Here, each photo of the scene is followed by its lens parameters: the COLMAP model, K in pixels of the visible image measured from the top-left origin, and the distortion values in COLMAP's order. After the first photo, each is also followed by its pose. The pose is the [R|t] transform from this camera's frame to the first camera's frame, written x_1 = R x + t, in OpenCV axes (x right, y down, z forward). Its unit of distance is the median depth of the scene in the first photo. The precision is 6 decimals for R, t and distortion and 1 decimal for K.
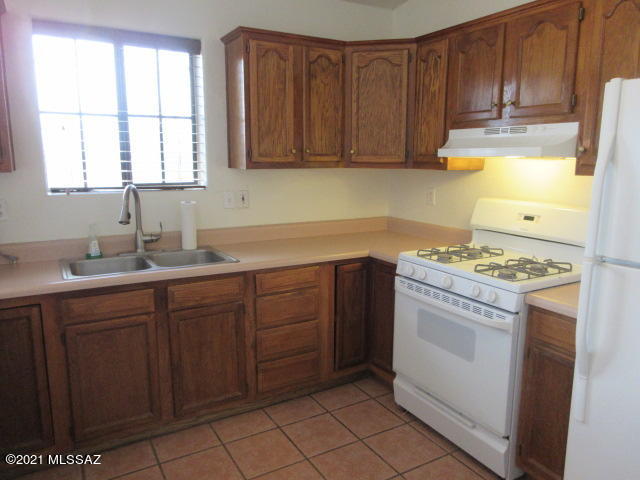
lens RADIAL K [[475.6, 0, 320.2], [0, 475.6, 238.1], [0, 0, 1]] dist [0.000506, -0.002264]
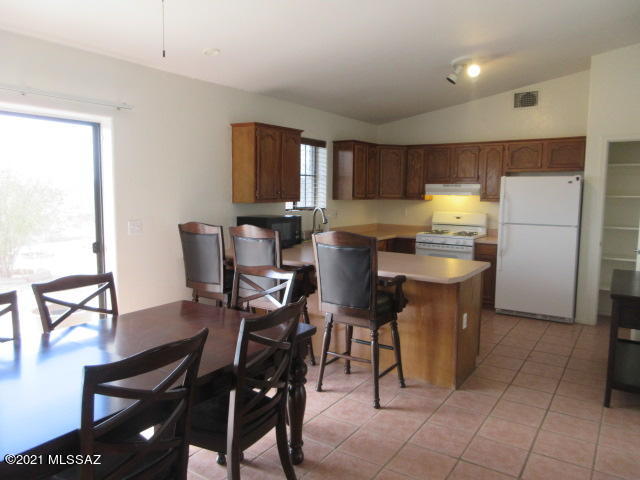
lens RADIAL K [[475.6, 0, 317.5], [0, 475.6, 238.8], [0, 0, 1]] dist [0.000506, -0.002264]
pose [[0.902788, -0.039104, 0.428305, -1.298014], [0.066545, 0.996566, -0.049279, 0.140679], [-0.424907, 0.072990, 0.902290, -0.969685]]
